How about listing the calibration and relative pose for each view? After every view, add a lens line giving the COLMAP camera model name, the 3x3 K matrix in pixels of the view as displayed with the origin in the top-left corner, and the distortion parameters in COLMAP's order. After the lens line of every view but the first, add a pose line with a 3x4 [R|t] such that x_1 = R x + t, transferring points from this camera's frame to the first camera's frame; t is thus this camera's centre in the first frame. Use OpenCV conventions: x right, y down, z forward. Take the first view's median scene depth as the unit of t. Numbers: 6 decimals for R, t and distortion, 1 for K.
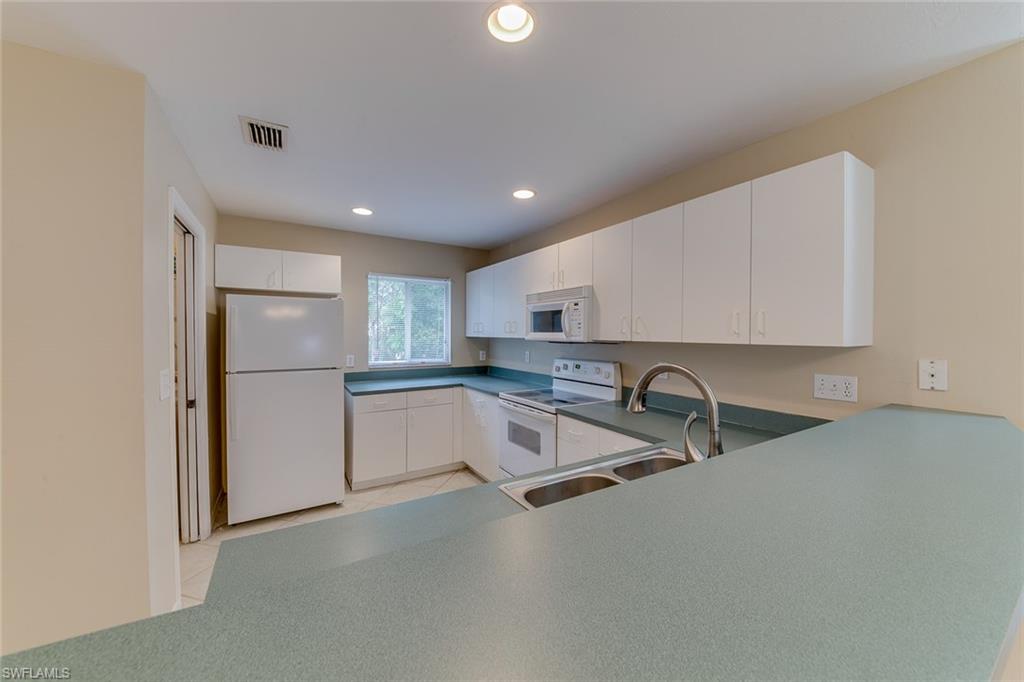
lens RADIAL K [[374.2, 0, 506.8], [0, 374.2, 339.0], [0, 0, 1]] dist [0.001107, -0.005187]
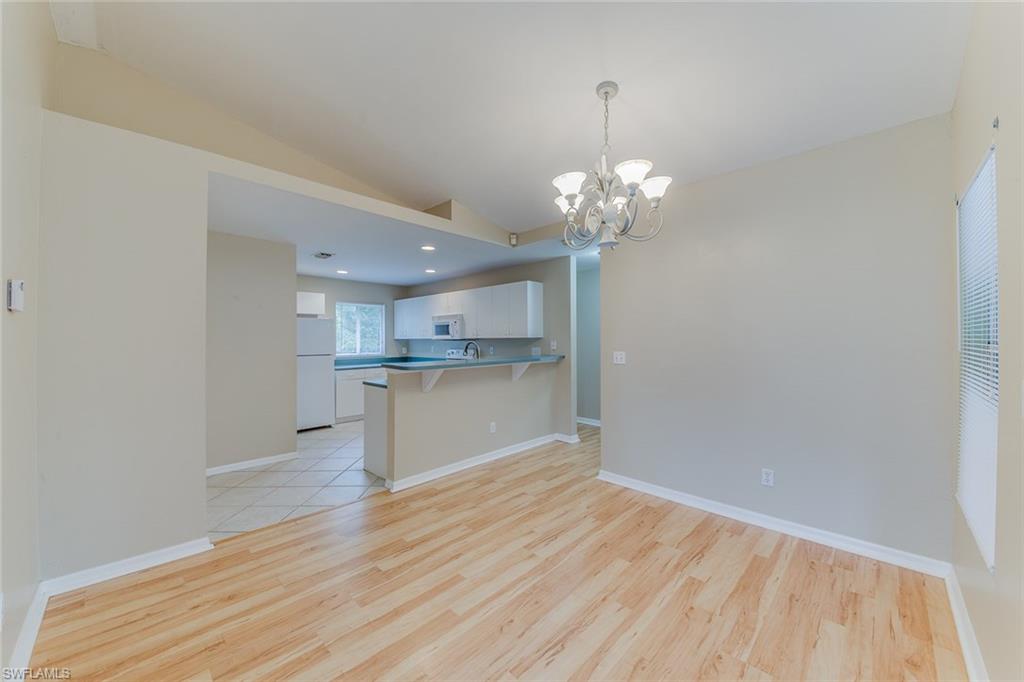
lens RADIAL K [[374.2, 0, 511.6], [0, 374.2, 337.4], [0, 0, 1]] dist [0.001107, -0.005187]
pose [[0.963317, -0.011417, 0.268124, -0.078297], [0.016831, 0.999698, -0.017901, 0.036329], [-0.267838, 0.021757, 0.963218, -1.077132]]
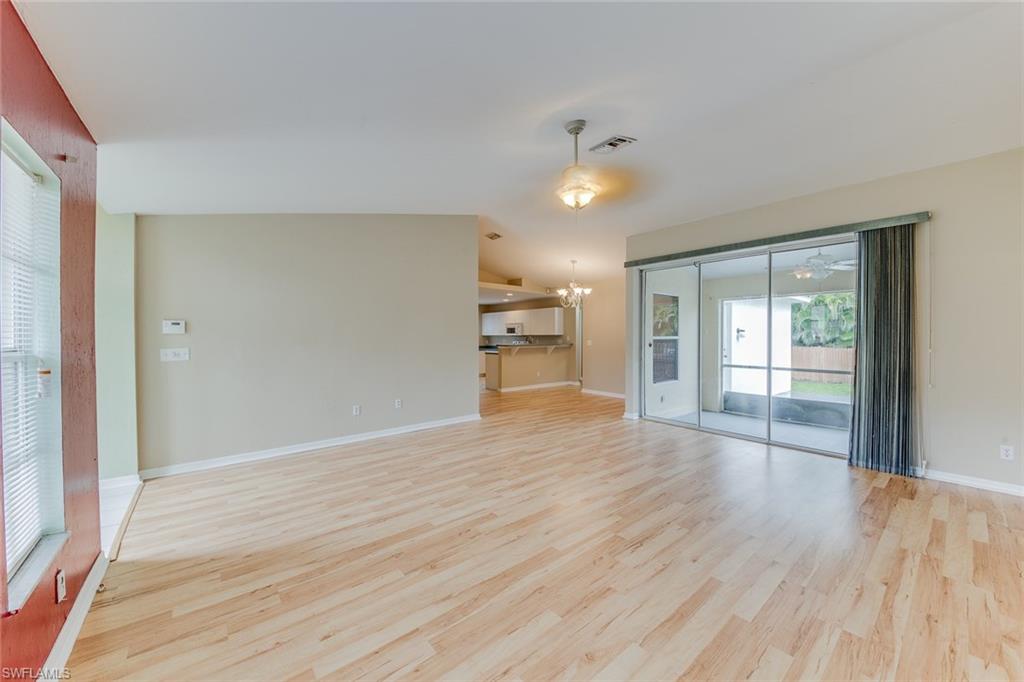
lens RADIAL K [[374.2, 0, 506.3], [0, 374.2, 337.7], [0, 0, 1]] dist [0.001107, -0.005187]
pose [[0.990033, -0.011481, 0.140368, -0.480855], [0.013225, 0.999846, -0.011498, 0.067809], [-0.140215, 0.013240, 0.990033, -2.789747]]
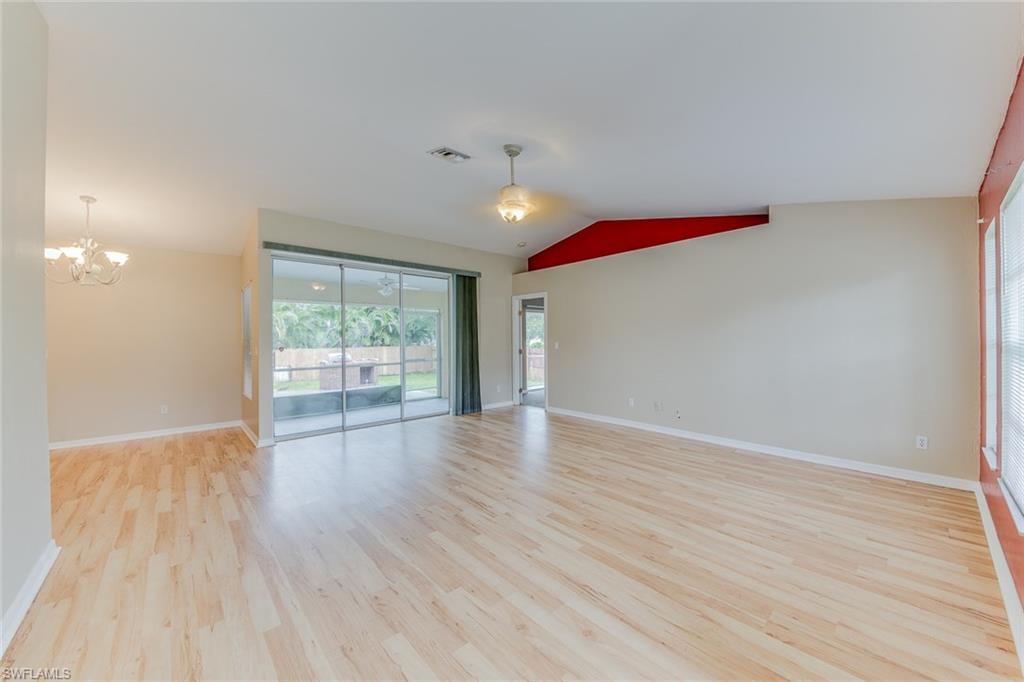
lens RADIAL K [[374.2, 0, 515.3], [0, 374.2, 340.7], [0, 0, 1]] dist [0.001107, -0.005187]
pose [[-0.192745, -0.015296, 0.981130, -1.255630], [0.025625, 0.999459, 0.020616, 0.048254], [-0.980914, 0.029115, -0.192249, -1.624884]]
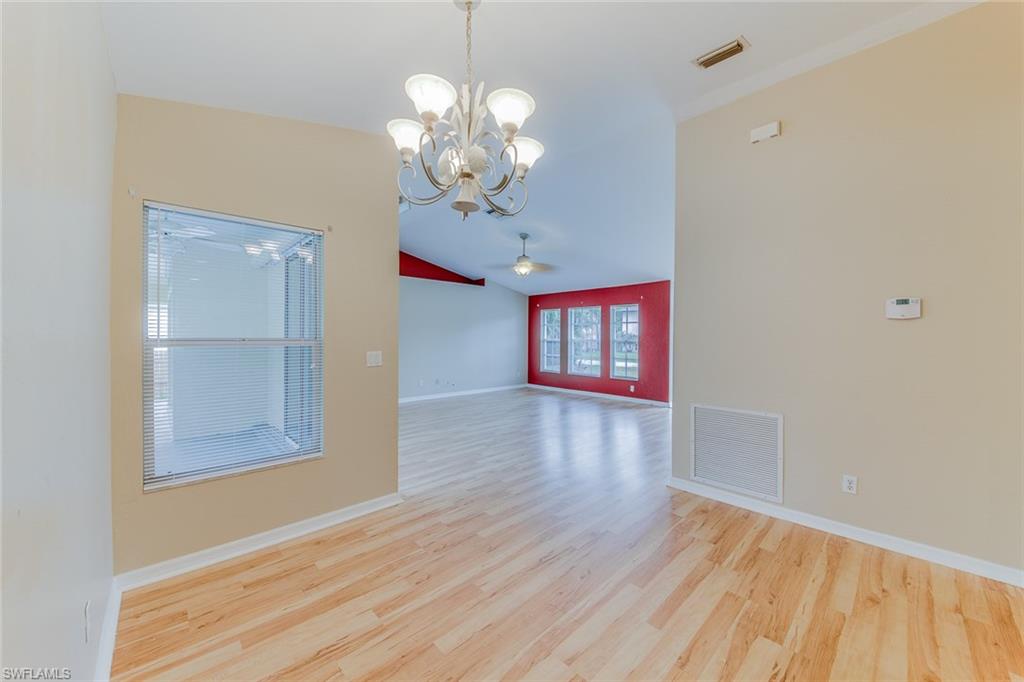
lens RADIAL K [[374.2, 0, 512.9], [0, 374.2, 342.4], [0, 0, 1]] dist [0.001107, -0.005187]
pose [[-0.972612, -0.010005, -0.232218, 0.362296], [-0.017806, 0.999344, 0.031522, 0.019946], [0.231750, 0.034793, -0.972153, 0.124138]]
